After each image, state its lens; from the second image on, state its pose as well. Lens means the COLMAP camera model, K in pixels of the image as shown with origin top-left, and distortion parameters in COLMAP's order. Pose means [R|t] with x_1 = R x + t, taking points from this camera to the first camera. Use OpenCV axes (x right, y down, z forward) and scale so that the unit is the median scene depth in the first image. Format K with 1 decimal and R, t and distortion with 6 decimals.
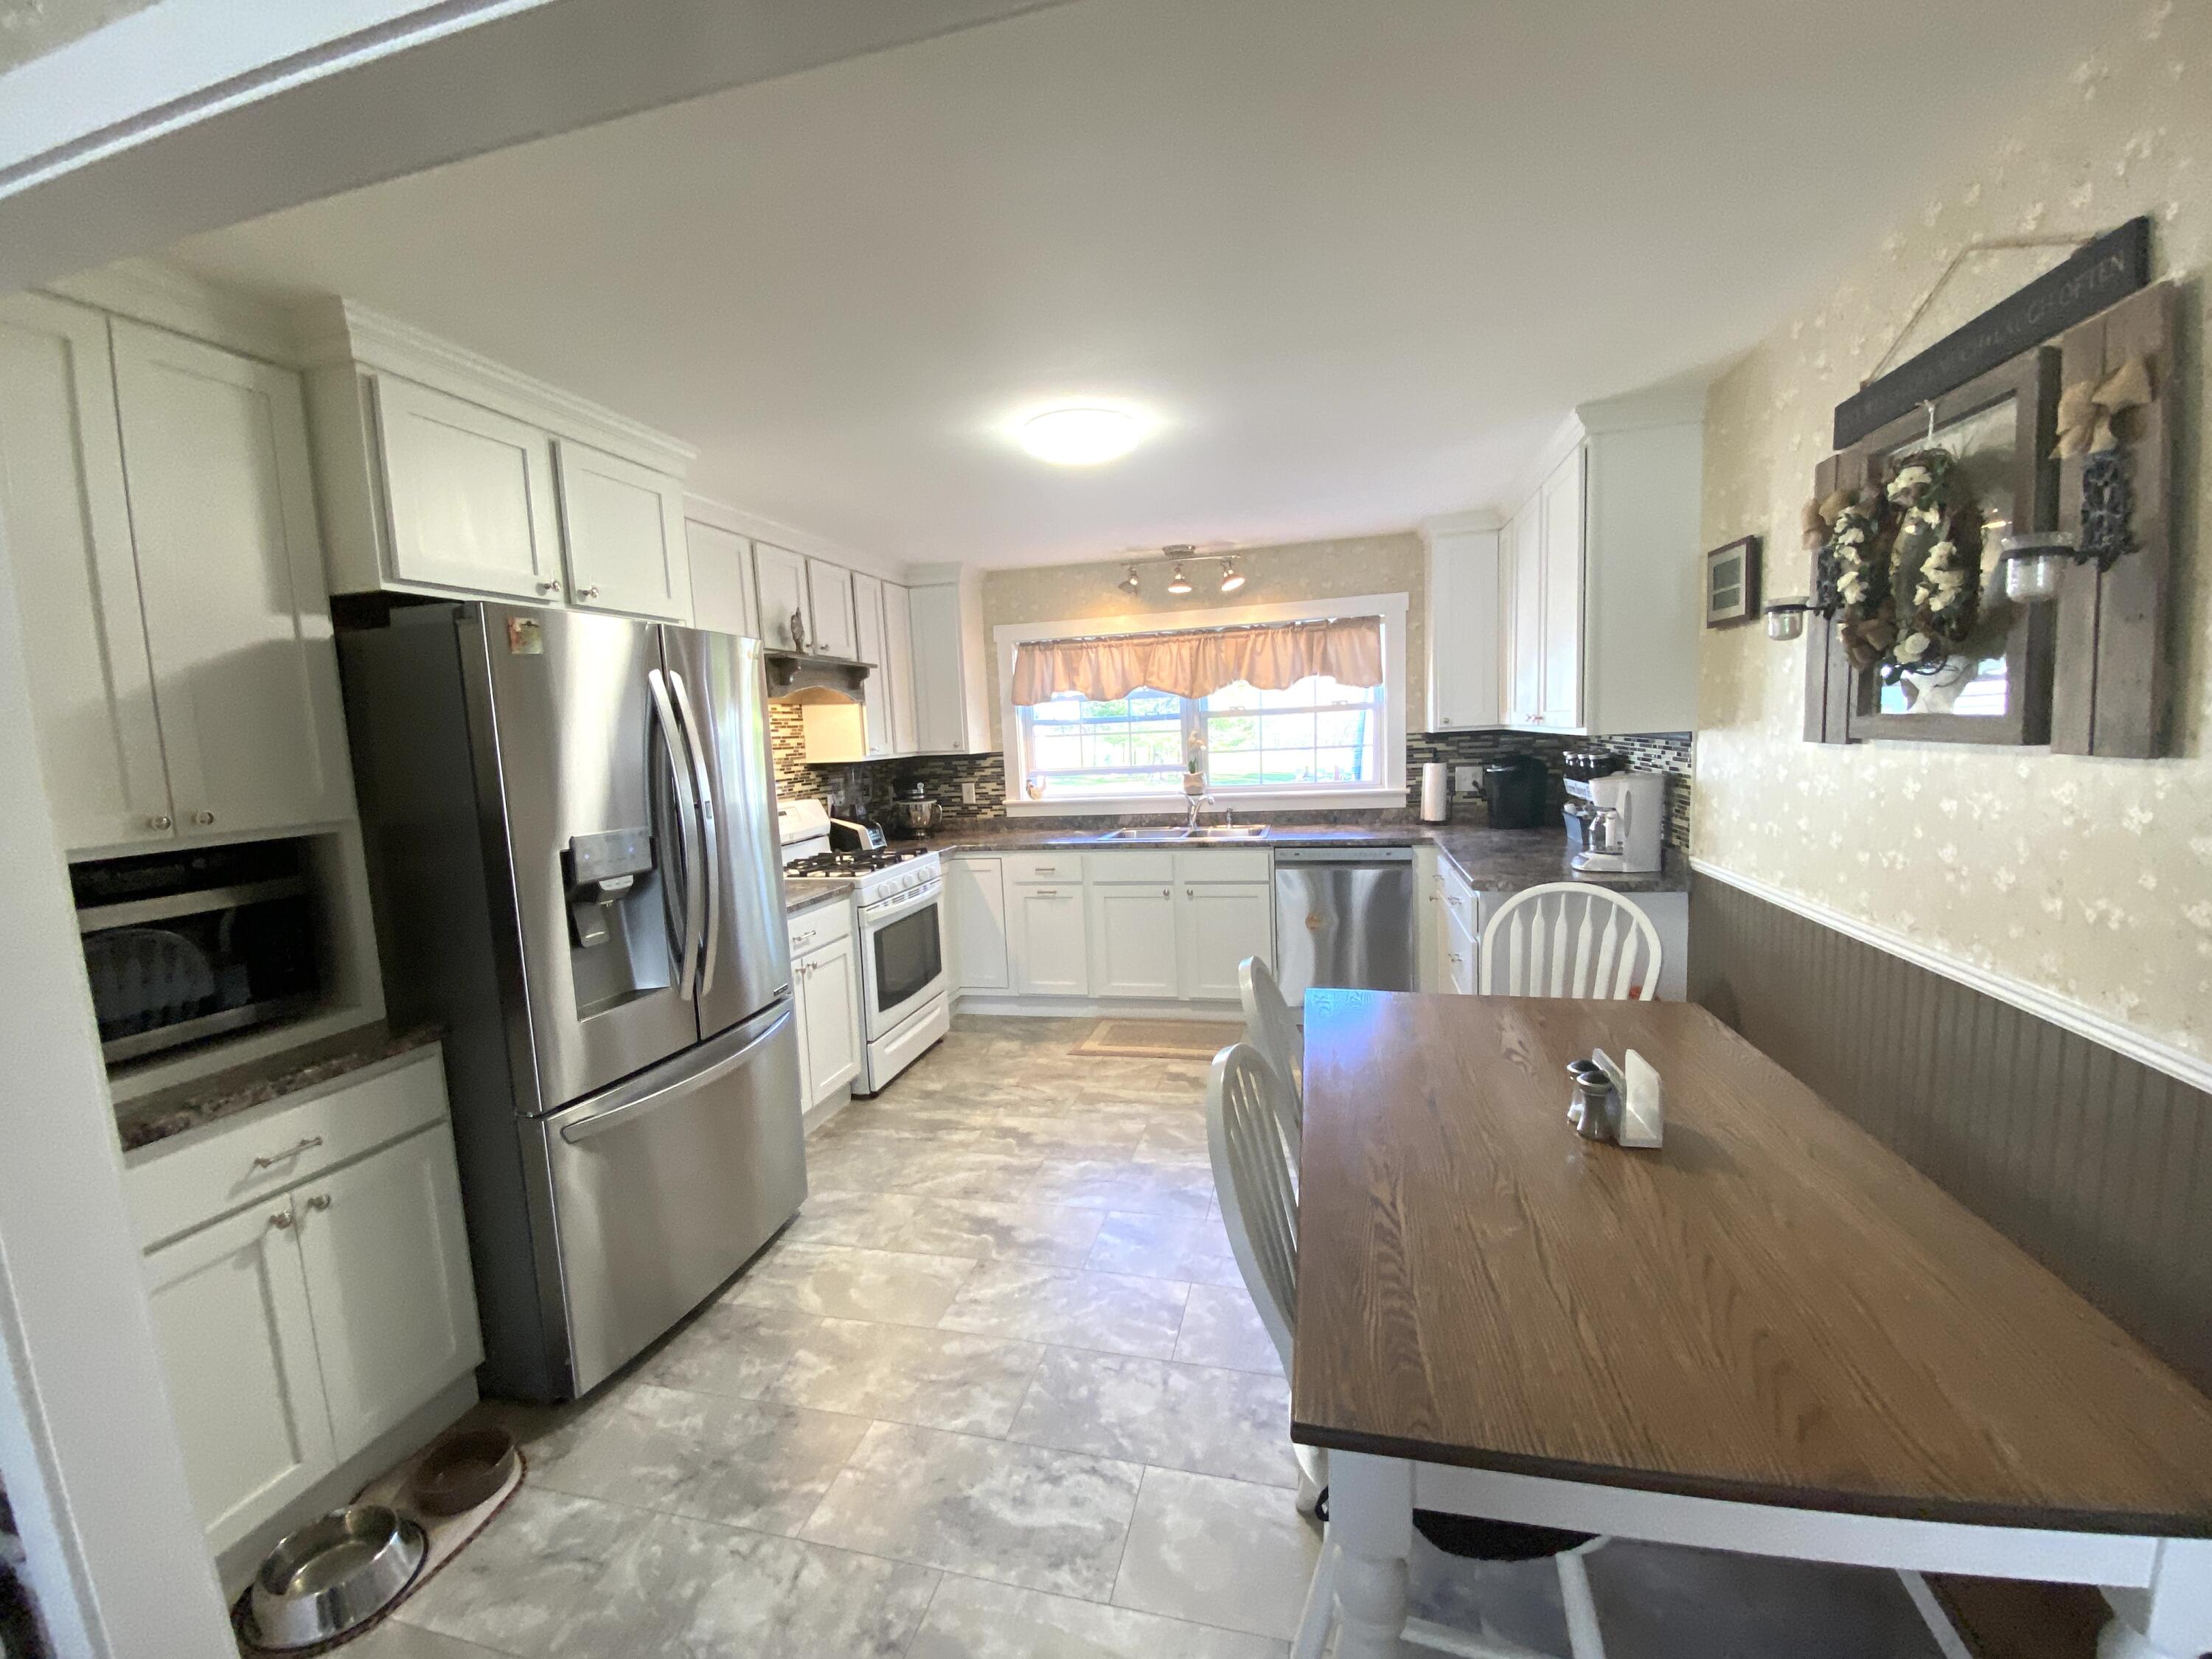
lens RADIAL K [[907.5, 0, 1117.8], [0, 907.5, 812.2], [0, 0, 1]] dist [0.009396, -0.016499]
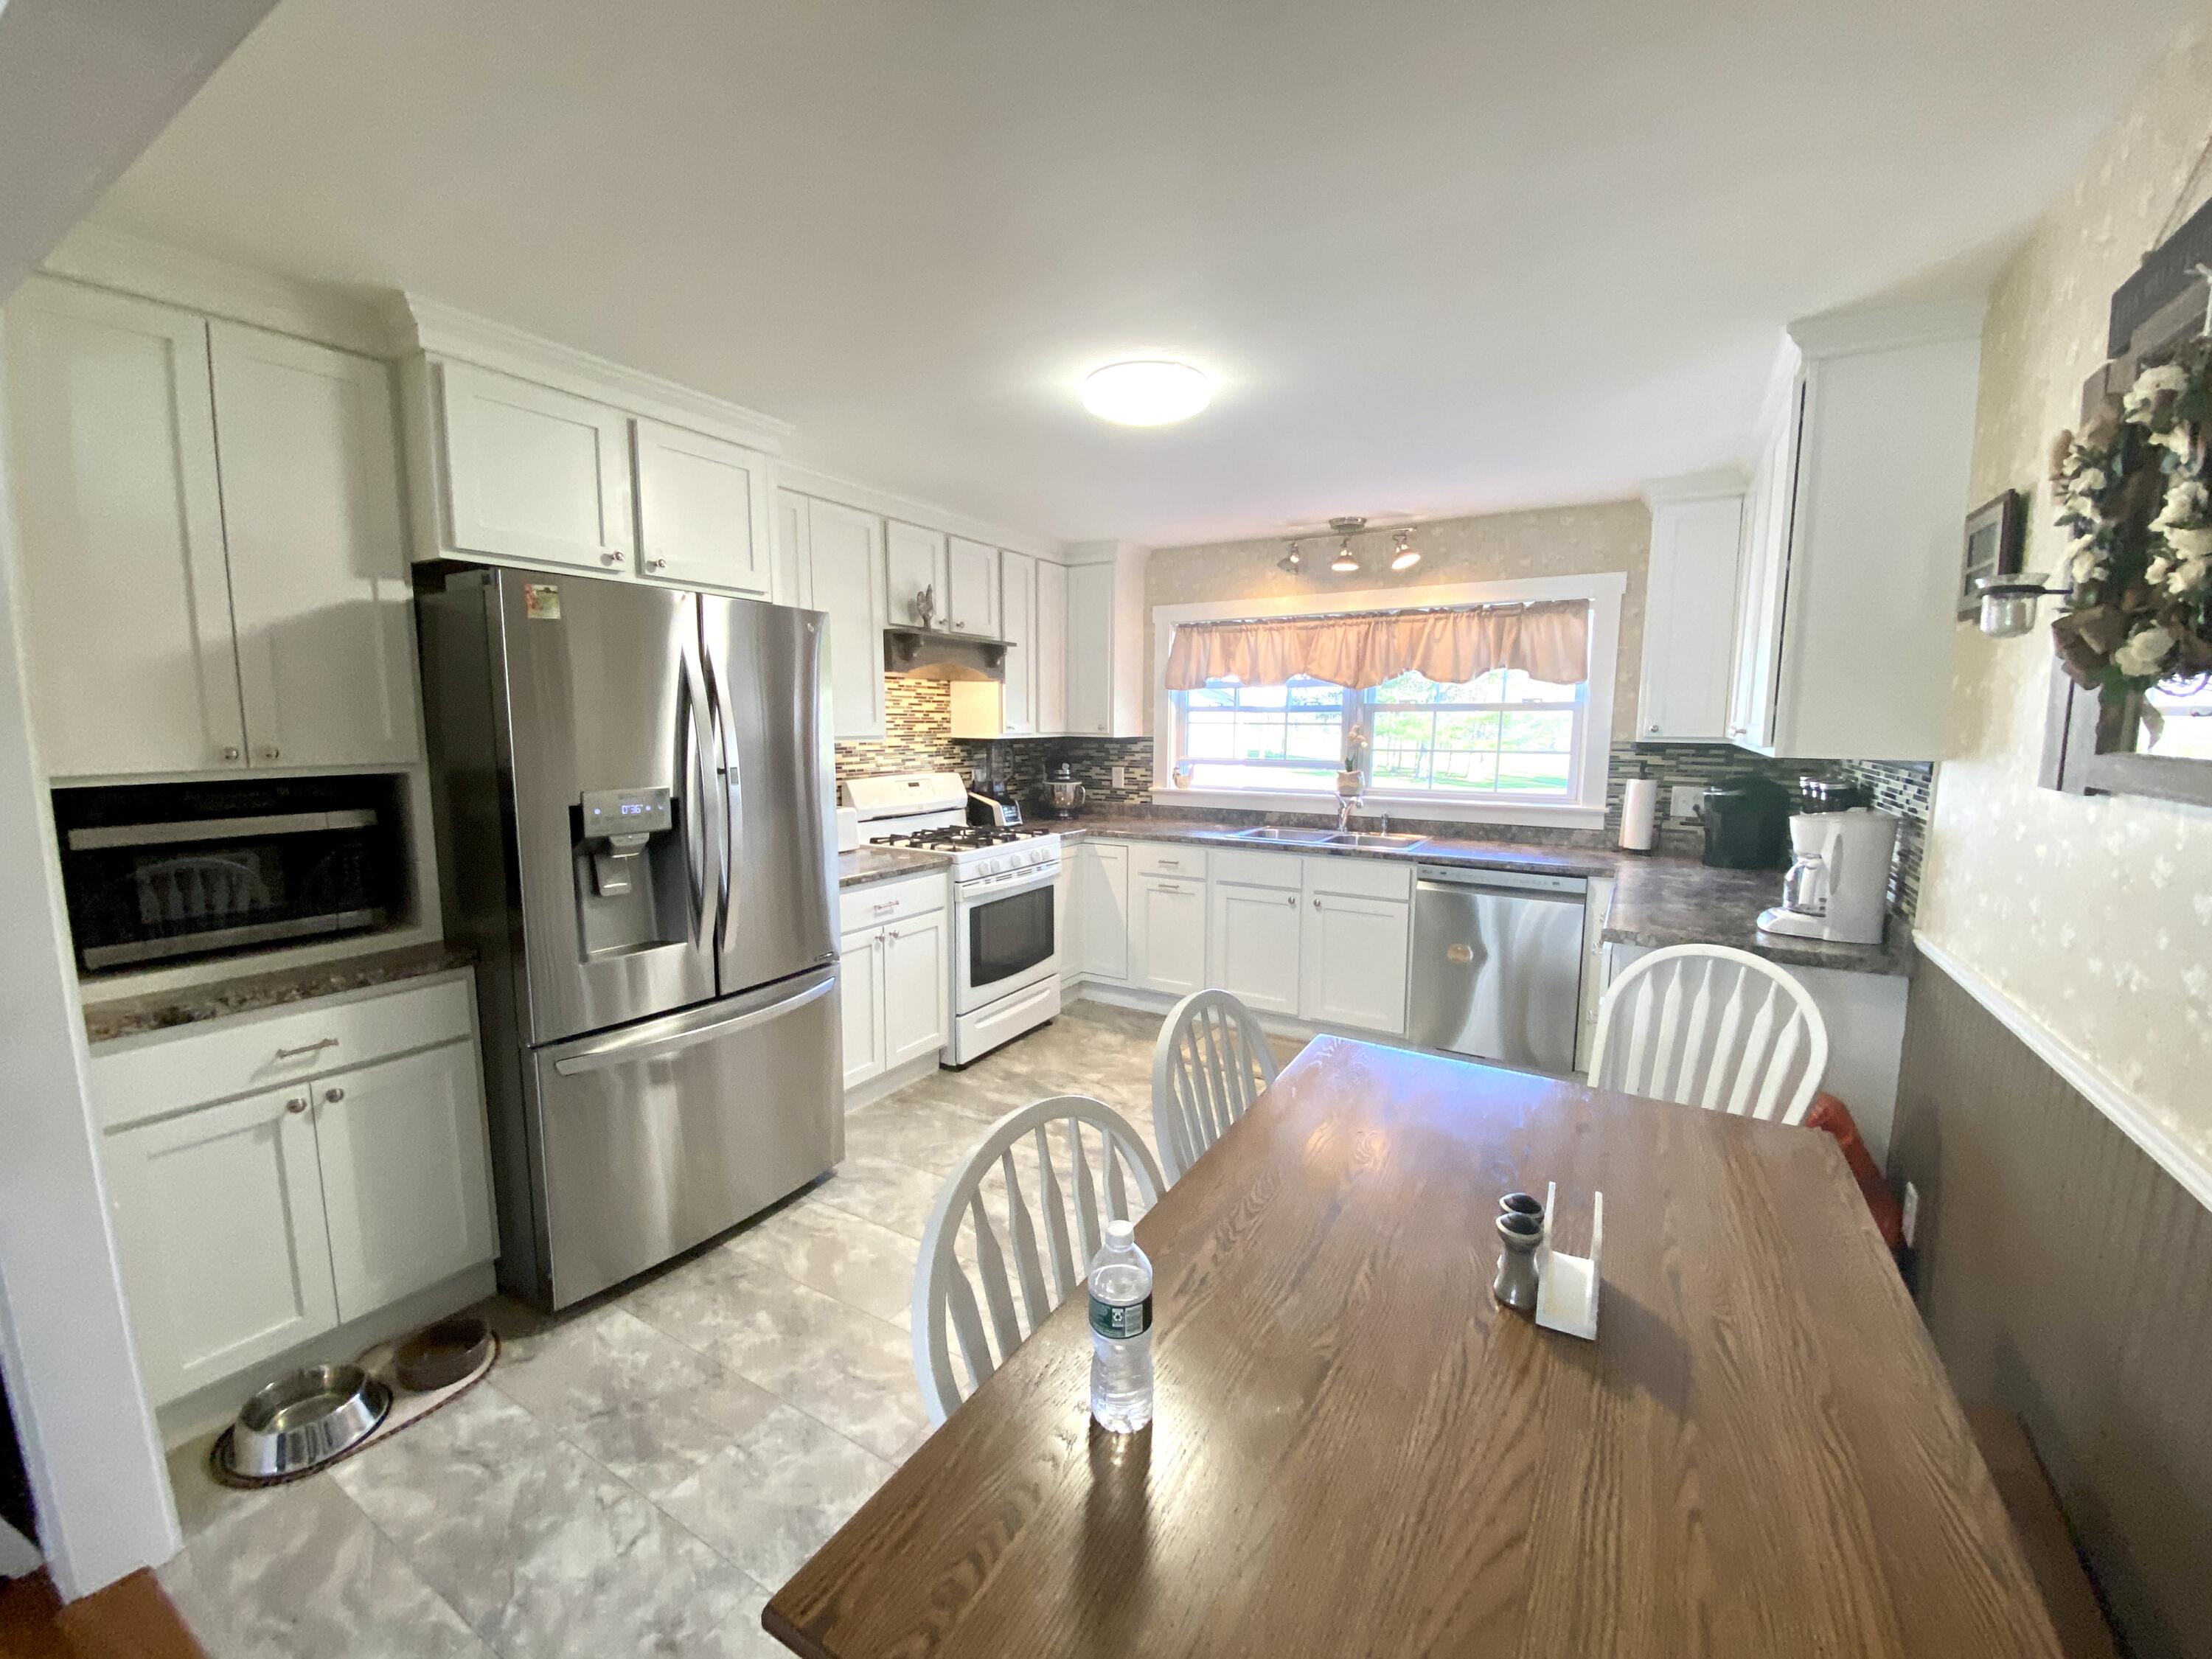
lens RADIAL K [[907.5, 0, 1115.7], [0, 907.5, 815.5], [0, 0, 1]] dist [0.009396, -0.016499]
pose [[0.955206, 0.081243, -0.284570, 0.171140], [-0.075285, 0.996654, 0.031830, -0.015215], [0.286204, -0.008980, 0.958127, 0.089568]]
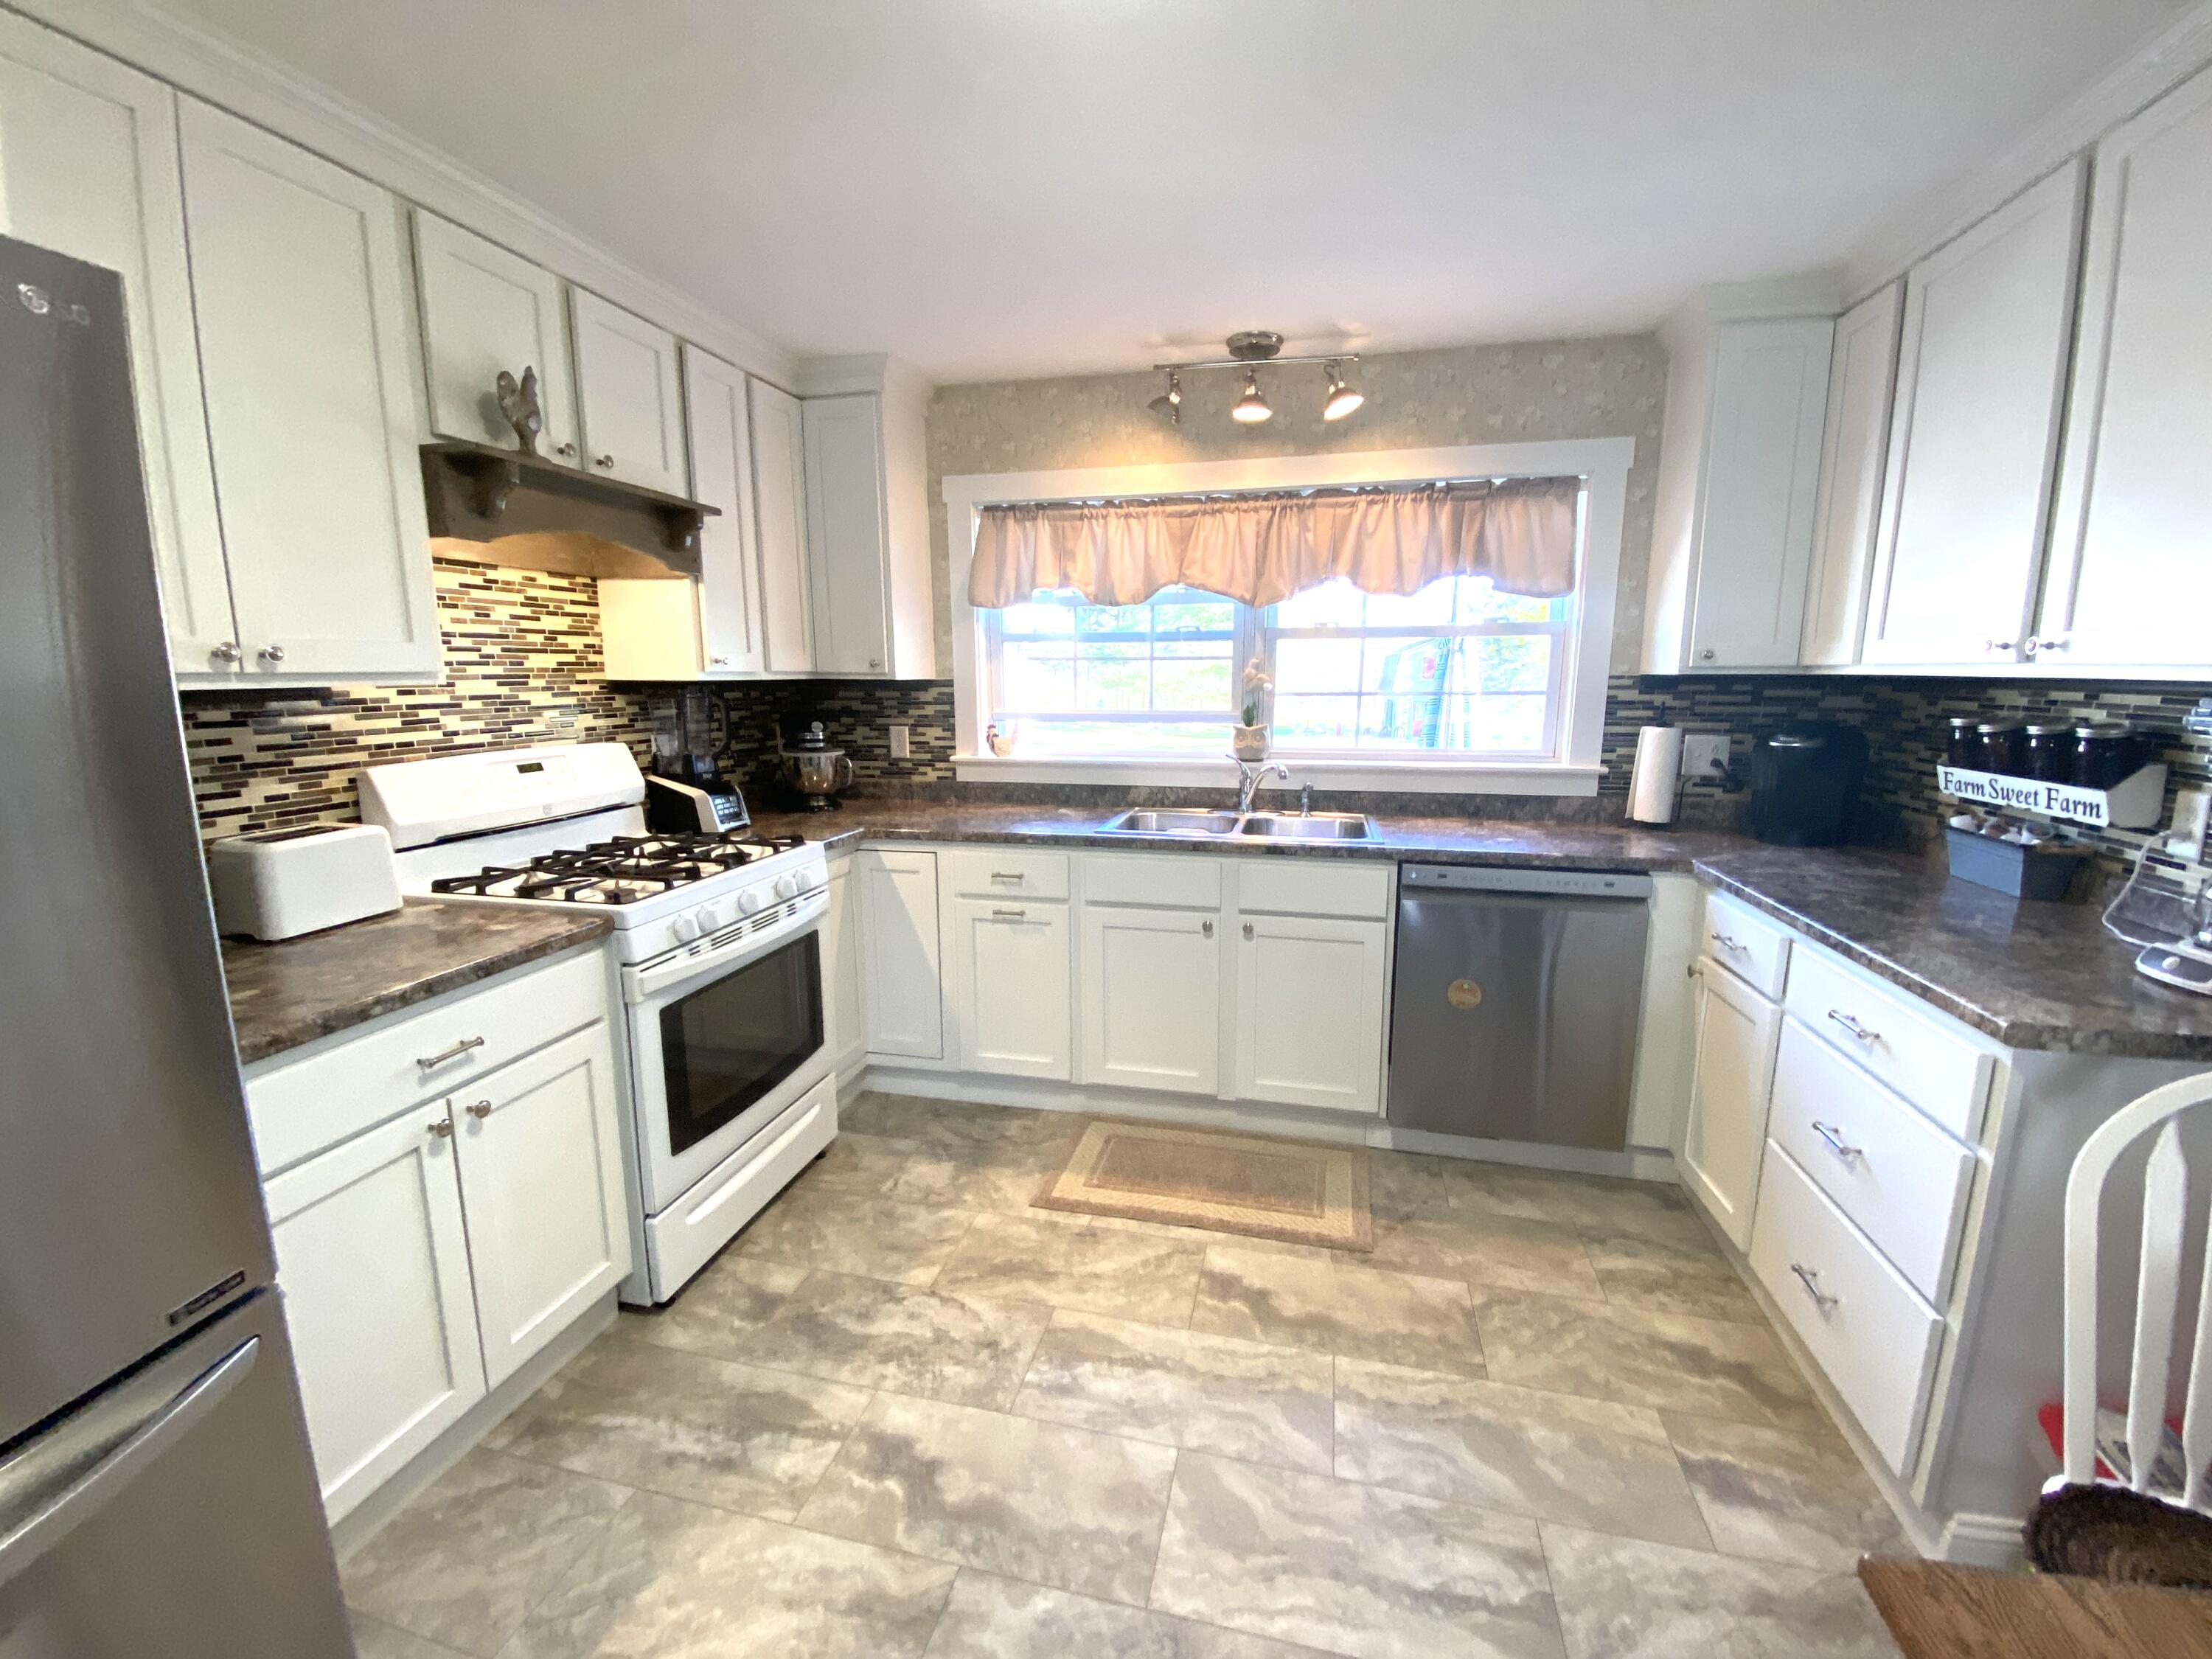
lens RADIAL K [[907.5, 0, 1105.8], [0, 907.5, 829.1], [0, 0, 1]] dist [0.009396, -0.016499]
pose [[0.999030, 0.044021, 0.000797, -0.021019], [-0.043950, 0.996029, 0.077429, -0.022417], [0.002615, -0.077389, 0.996998, 0.517986]]
